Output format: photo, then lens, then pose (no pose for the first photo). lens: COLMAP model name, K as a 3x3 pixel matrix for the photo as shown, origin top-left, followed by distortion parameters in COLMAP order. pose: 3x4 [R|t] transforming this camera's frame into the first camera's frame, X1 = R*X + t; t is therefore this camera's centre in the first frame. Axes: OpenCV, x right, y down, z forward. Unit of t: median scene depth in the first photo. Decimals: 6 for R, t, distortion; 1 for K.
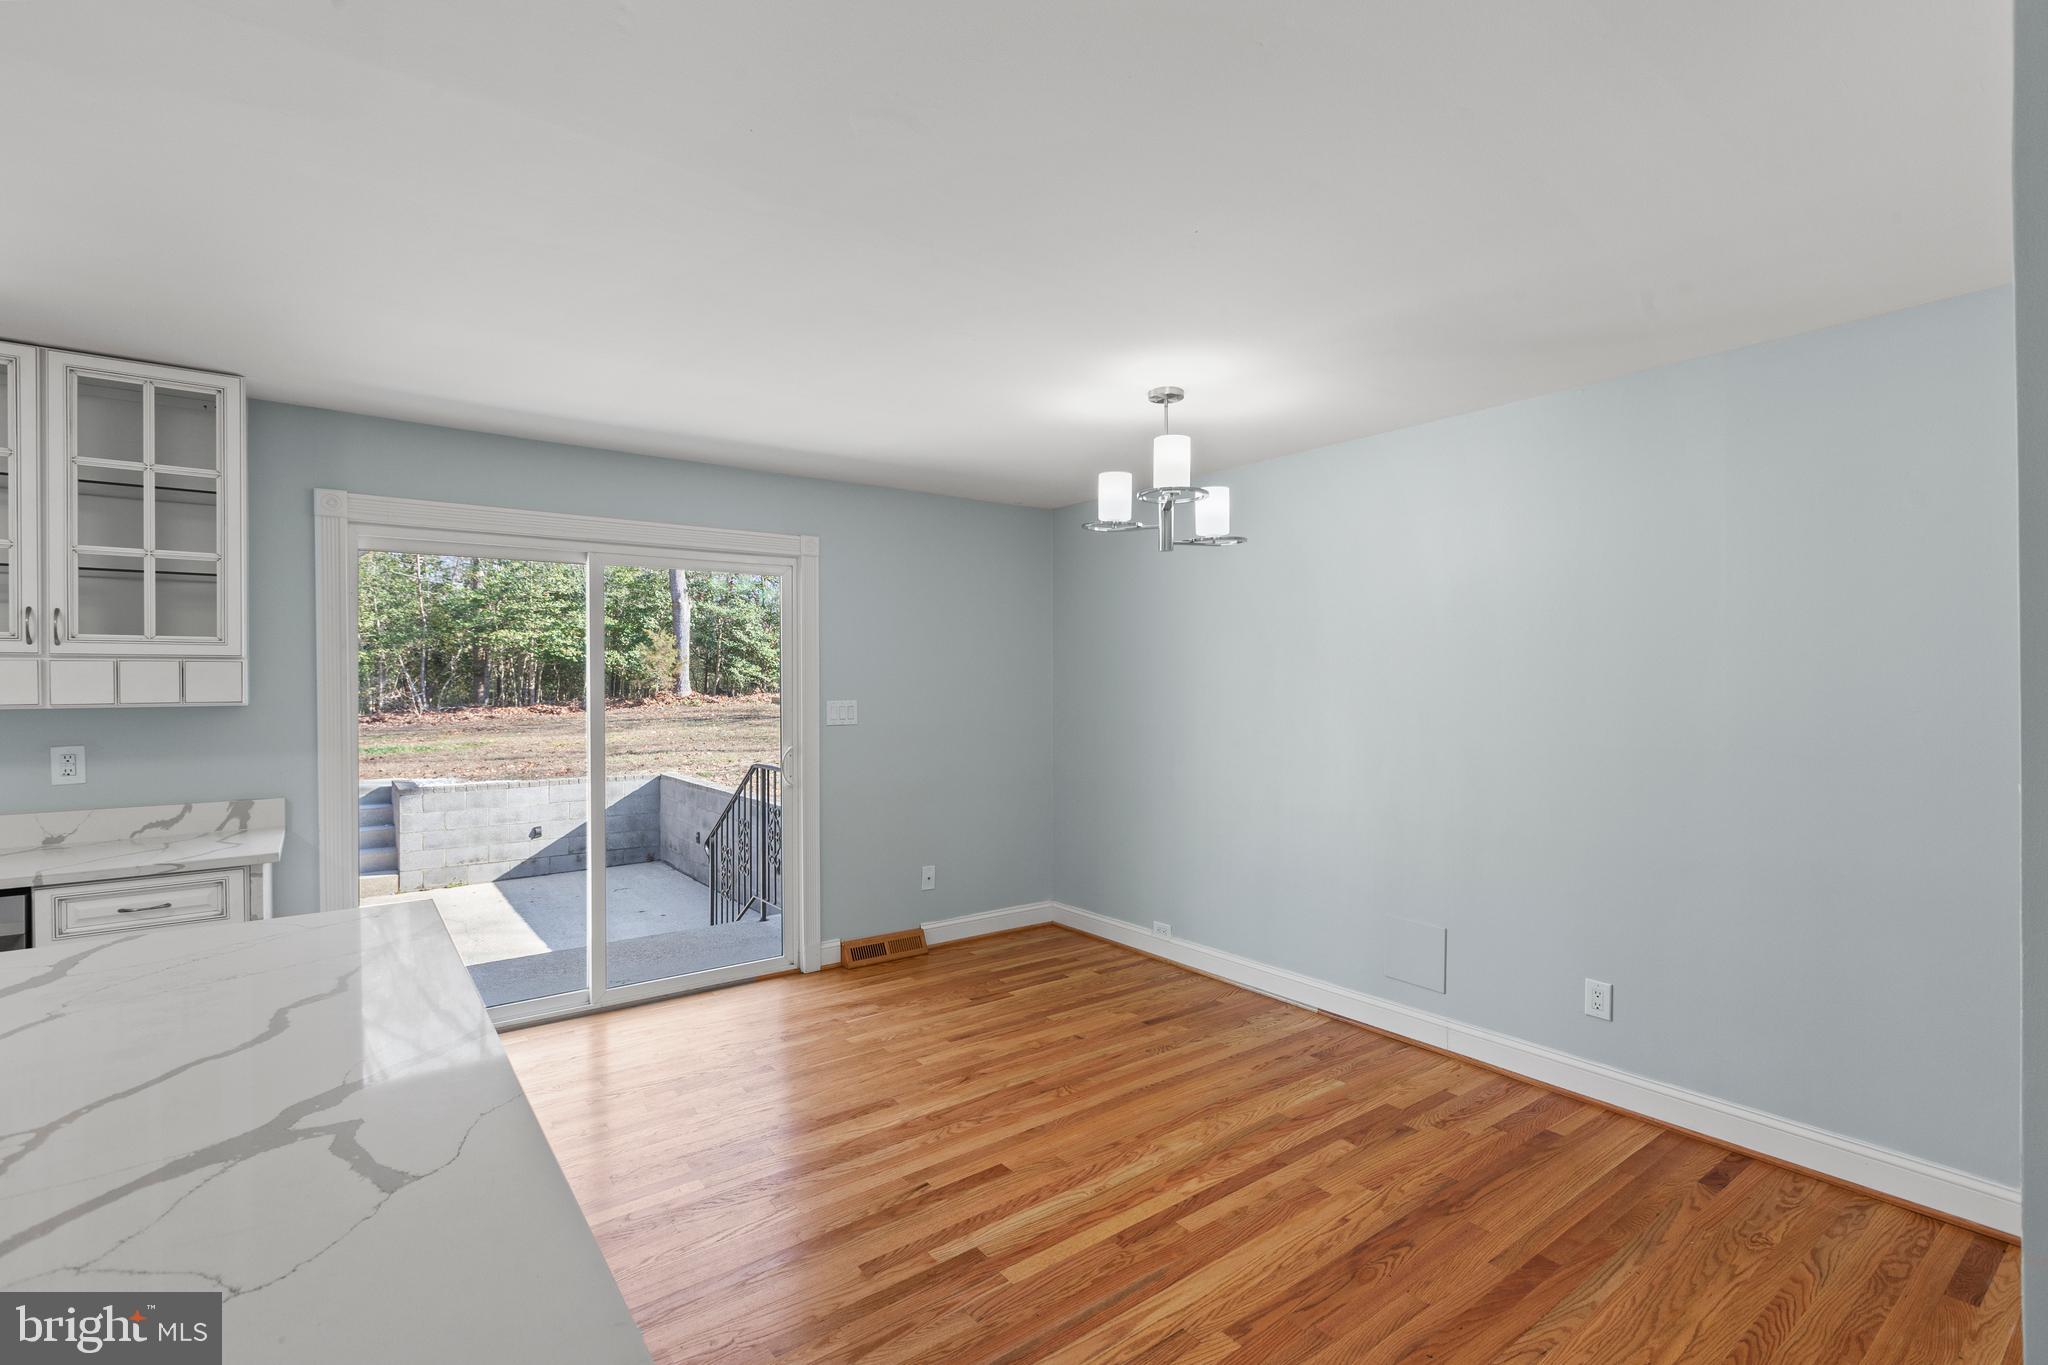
lens RADIAL K [[942.7, 0, 1027.1], [0, 942.7, 678.4], [0, 0, 1]] dist [0.001542, 0.000753]
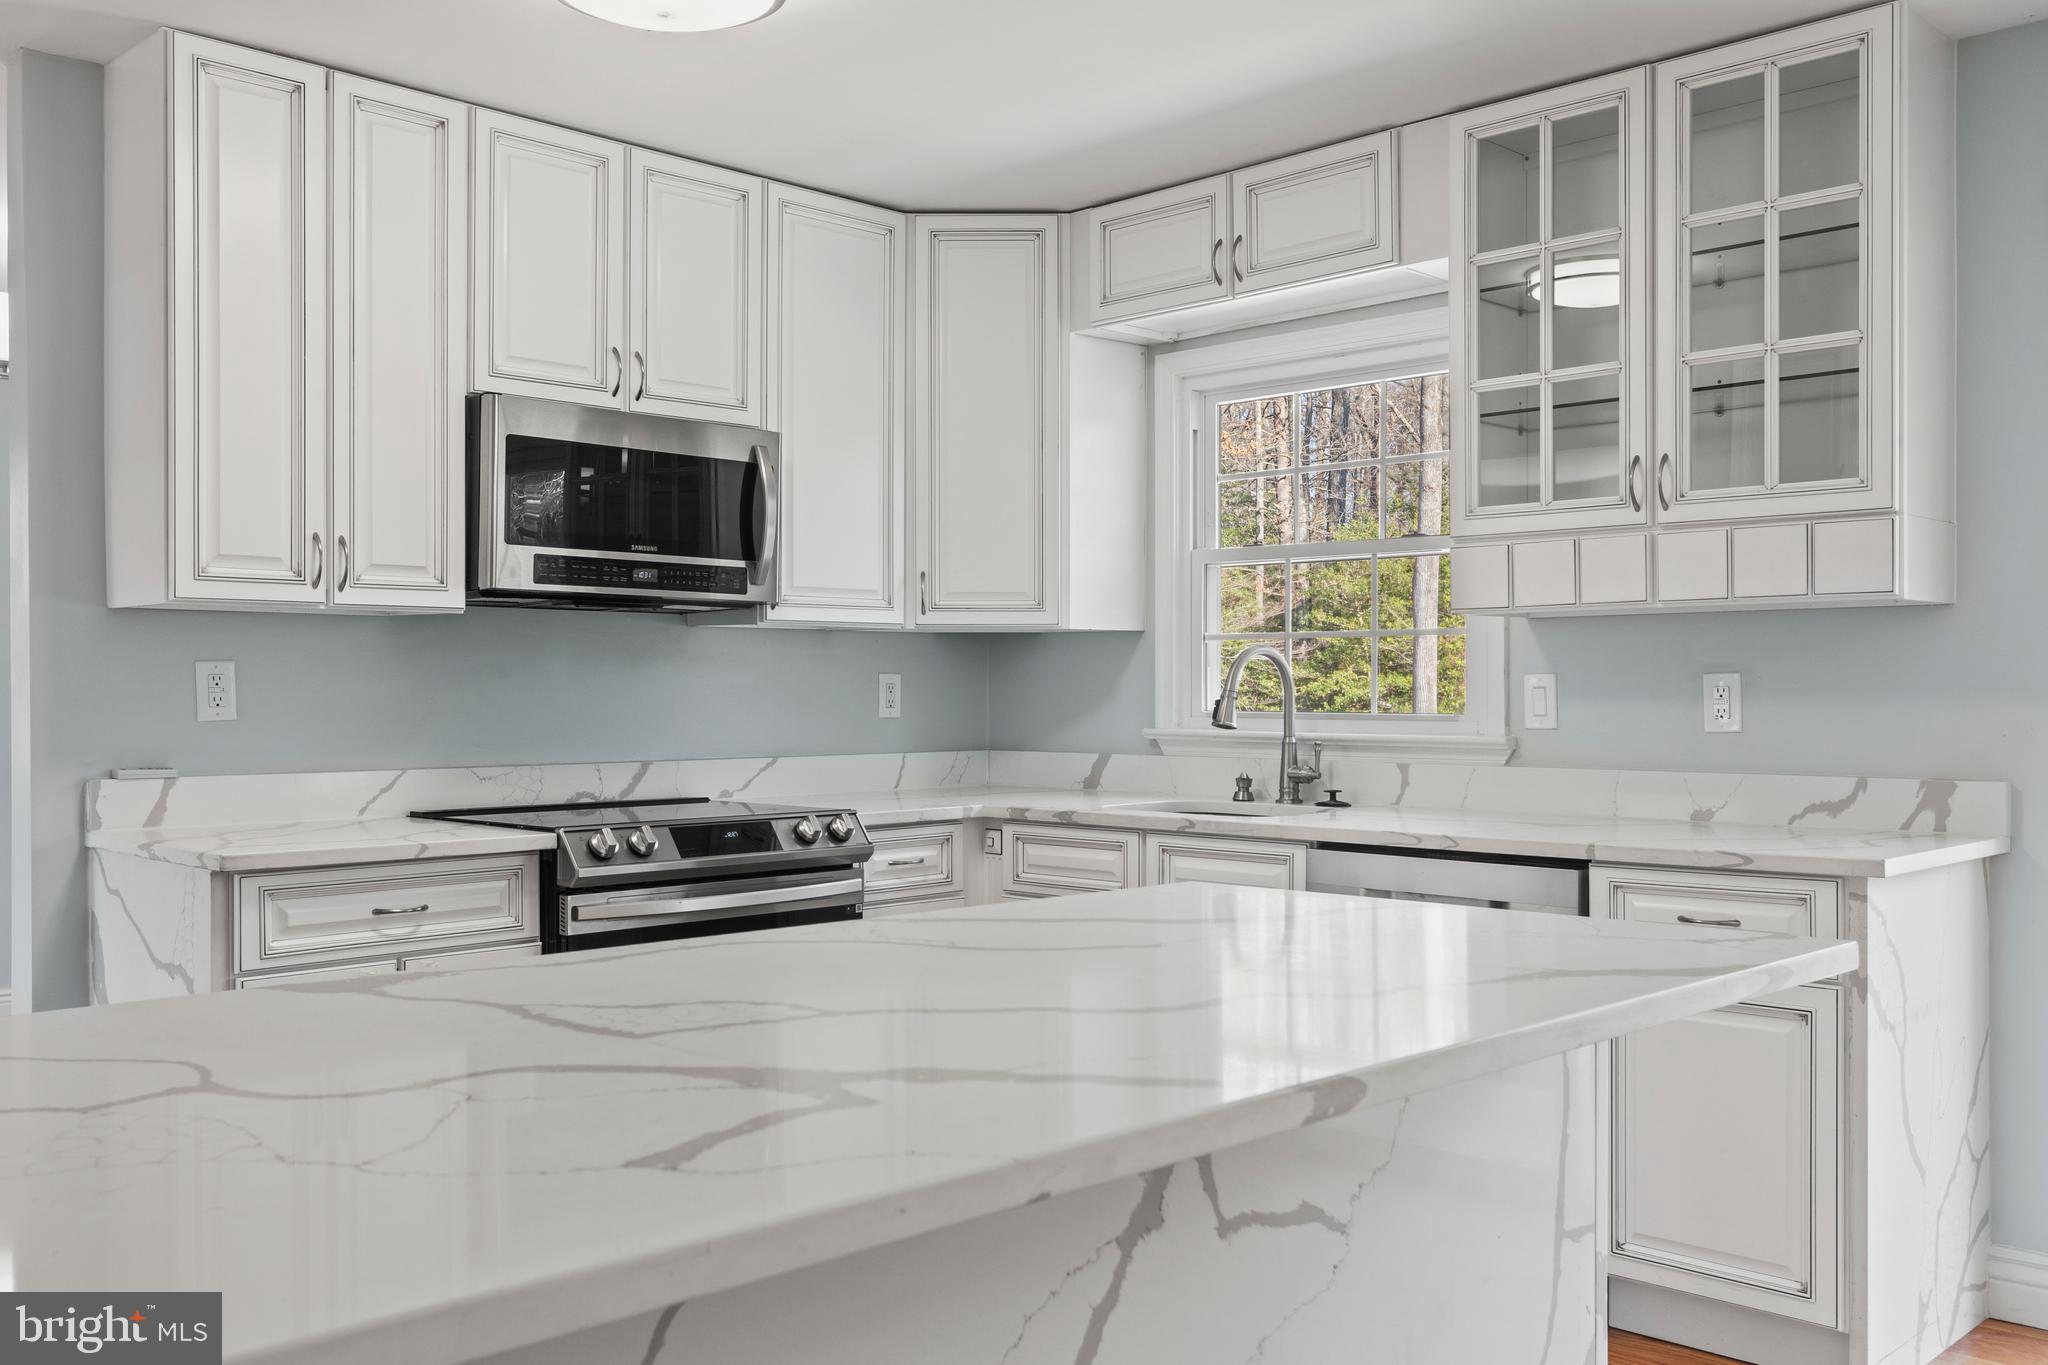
lens RADIAL K [[1825.2, 0, 1024.7], [0, 1825.2, 677.6], [0, 0, 1]] dist [0.013742, 0.009649]
pose [[0.168035, -0.003791, -0.985774, 0.143631], [0.002650, 0.999991, -0.003394, 0.080828], [0.985778, -0.002042, 0.168043, 0.333376]]
